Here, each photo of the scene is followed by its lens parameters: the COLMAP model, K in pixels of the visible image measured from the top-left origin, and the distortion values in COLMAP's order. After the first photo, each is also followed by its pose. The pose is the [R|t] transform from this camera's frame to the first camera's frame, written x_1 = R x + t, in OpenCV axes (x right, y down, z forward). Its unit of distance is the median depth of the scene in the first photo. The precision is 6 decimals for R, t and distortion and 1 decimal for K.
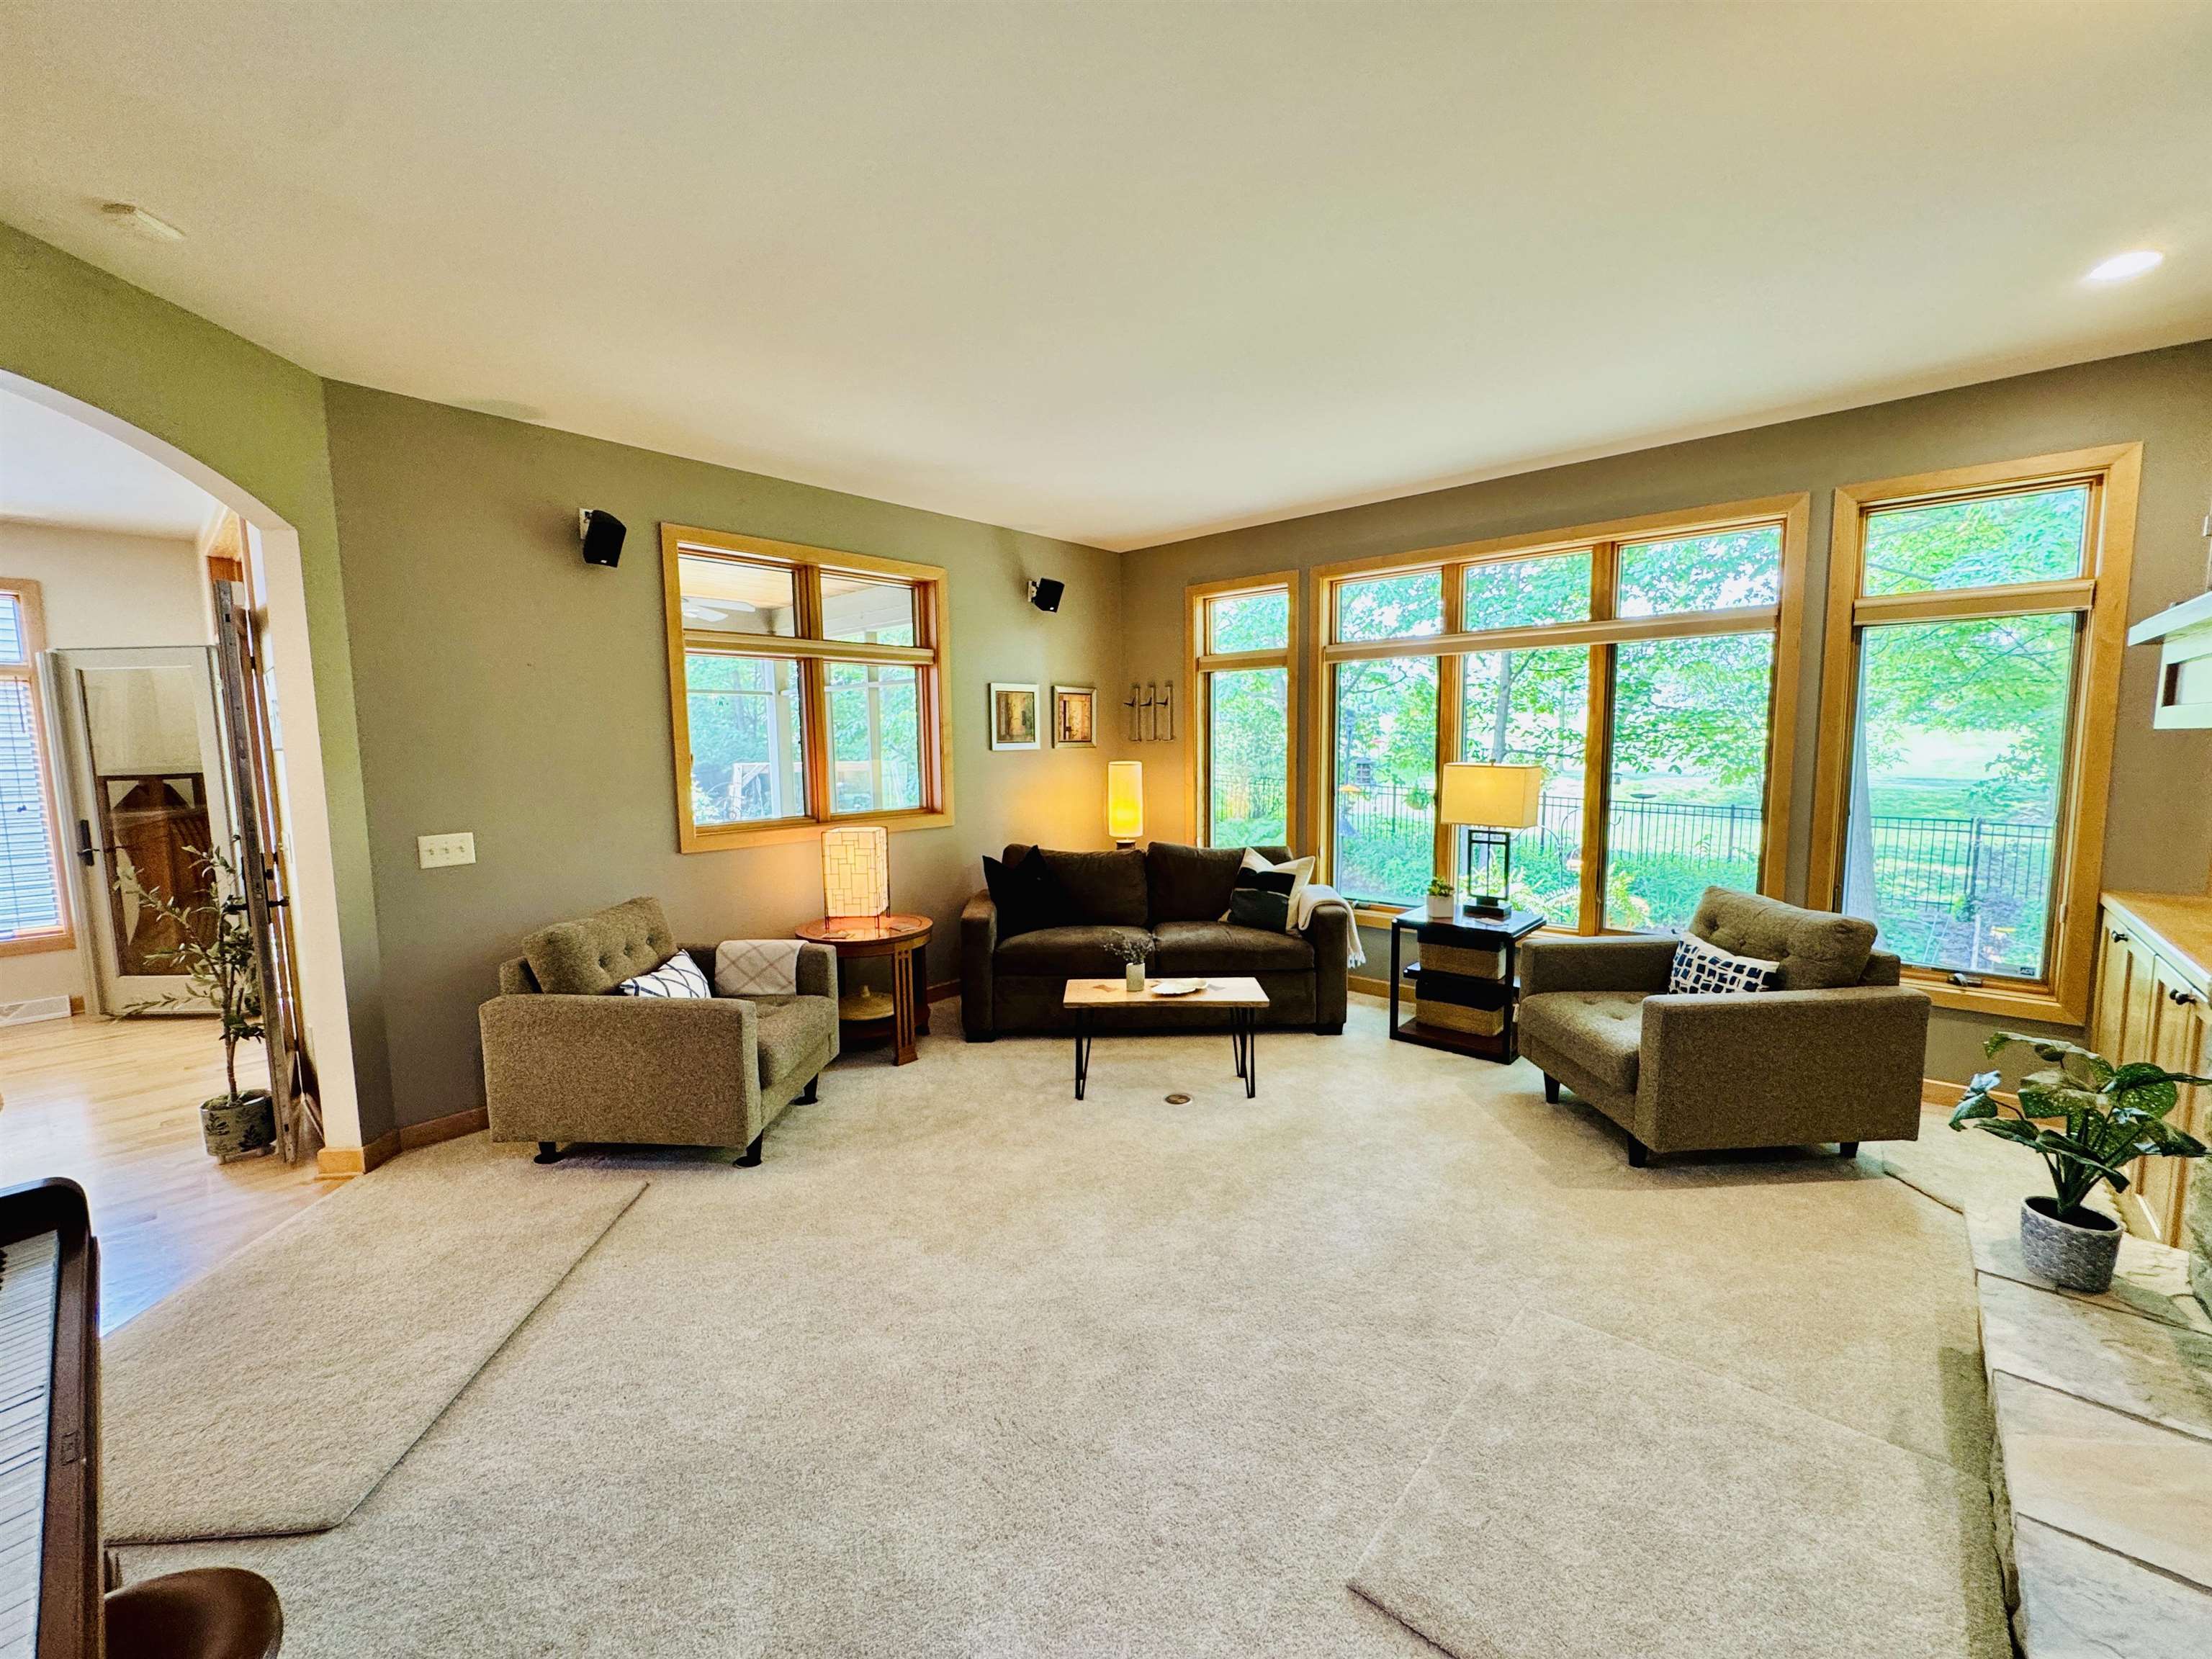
lens RADIAL K [[885.4, 0, 1107.0], [0, 885.4, 828.3], [0, 0, 1]] dist [-0.000004, 0.000004]
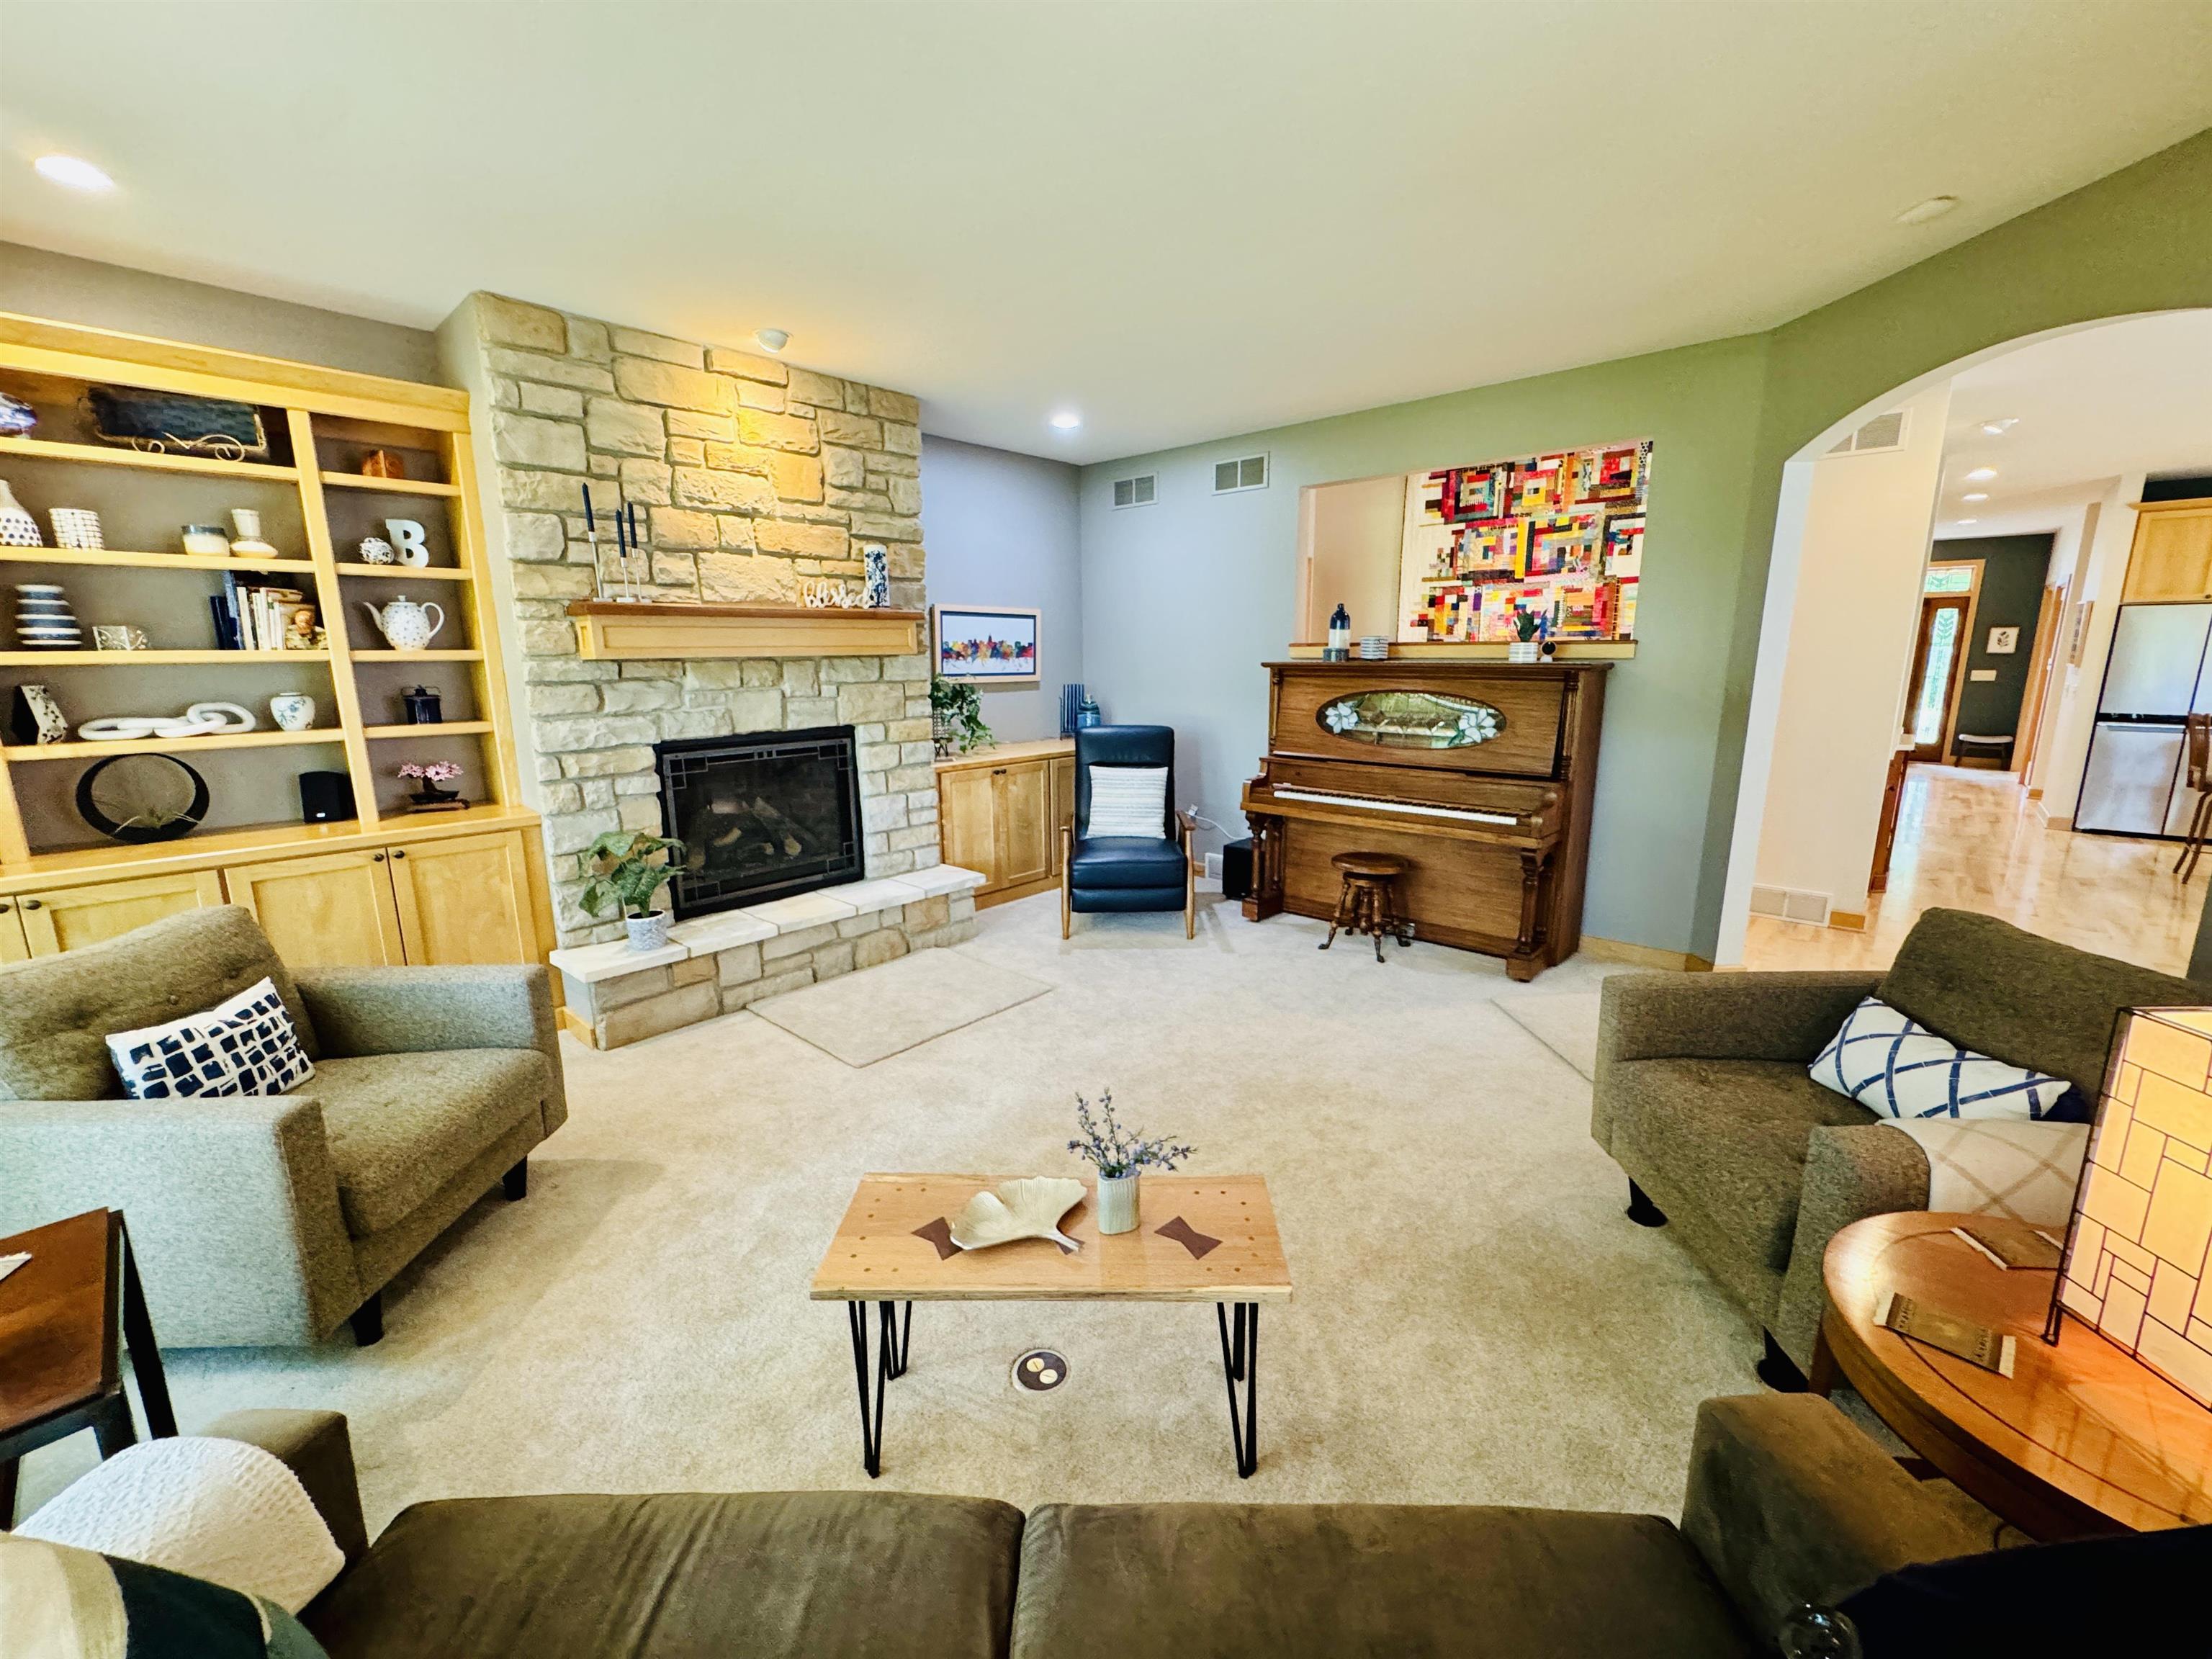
lens RADIAL K [[885.4, 0, 1104.0], [0, 885.4, 828.8], [0, 0, 1]] dist [-0.000004, 0.000004]
pose [[-0.999738, 0.017607, 0.014643, 0.006341], [0.021169, 0.954464, 0.297573, -0.177833], [-0.008737, 0.297805, -0.954587, 1.580023]]
